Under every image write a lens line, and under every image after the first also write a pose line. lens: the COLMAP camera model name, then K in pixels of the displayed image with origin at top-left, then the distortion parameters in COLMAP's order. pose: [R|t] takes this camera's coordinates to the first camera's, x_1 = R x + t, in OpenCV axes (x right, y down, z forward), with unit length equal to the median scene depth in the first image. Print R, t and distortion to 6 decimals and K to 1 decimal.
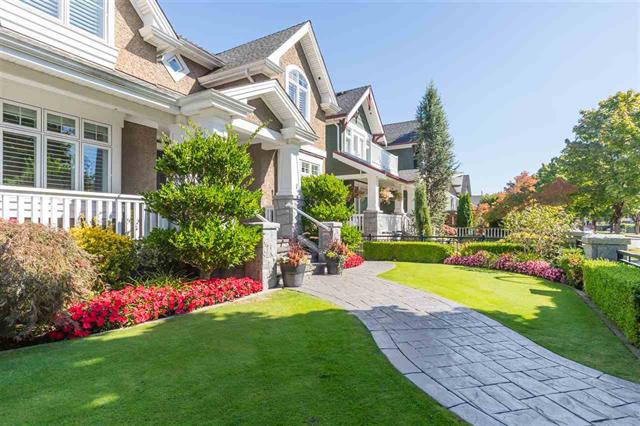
lens RADIAL K [[334.6, 0, 320.0], [0, 334.6, 213.0], [0, 0, 1]] dist [-0.001210, -0.000140]
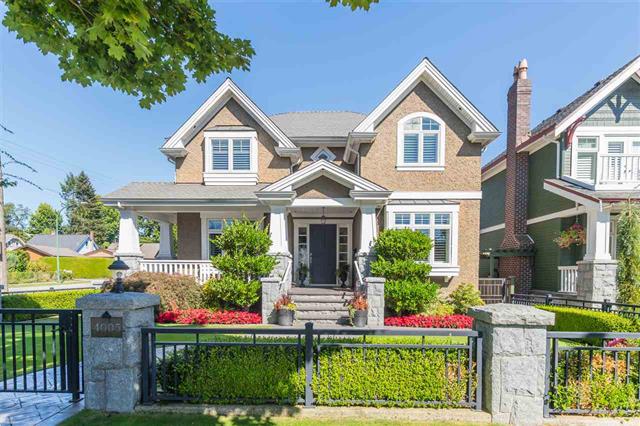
lens RADIAL K [[359.3, 0, 320.2], [0, 359.3, 280.1], [0, 0, 1]] dist [0.002238, 0.000595]
pose [[0.466658, 0.023033, -0.884138, 0.792392], [0.019471, 0.999151, 0.036307, -0.007194], [0.884223, -0.034158, 0.465813, 0.293273]]
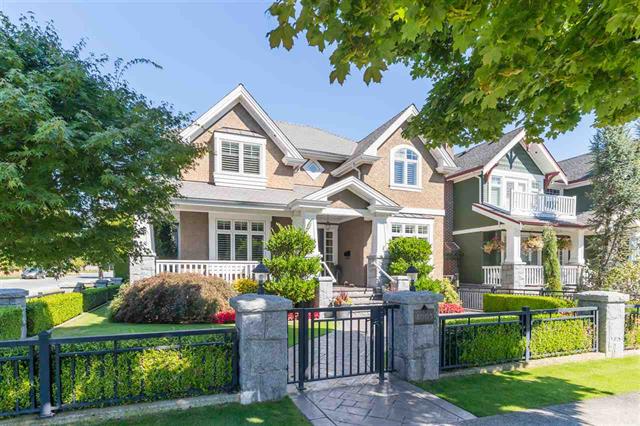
lens RADIAL K [[356.7, 0, 320.5], [0, 356.7, 268.8], [0, 0, 1]] dist [0.000892, -0.000053]
pose [[0.780118, -0.000692, -0.625632, 0.551598], [0.017013, 0.999653, 0.020109, -0.028229], [0.625401, -0.026331, 0.779859, -0.214261]]
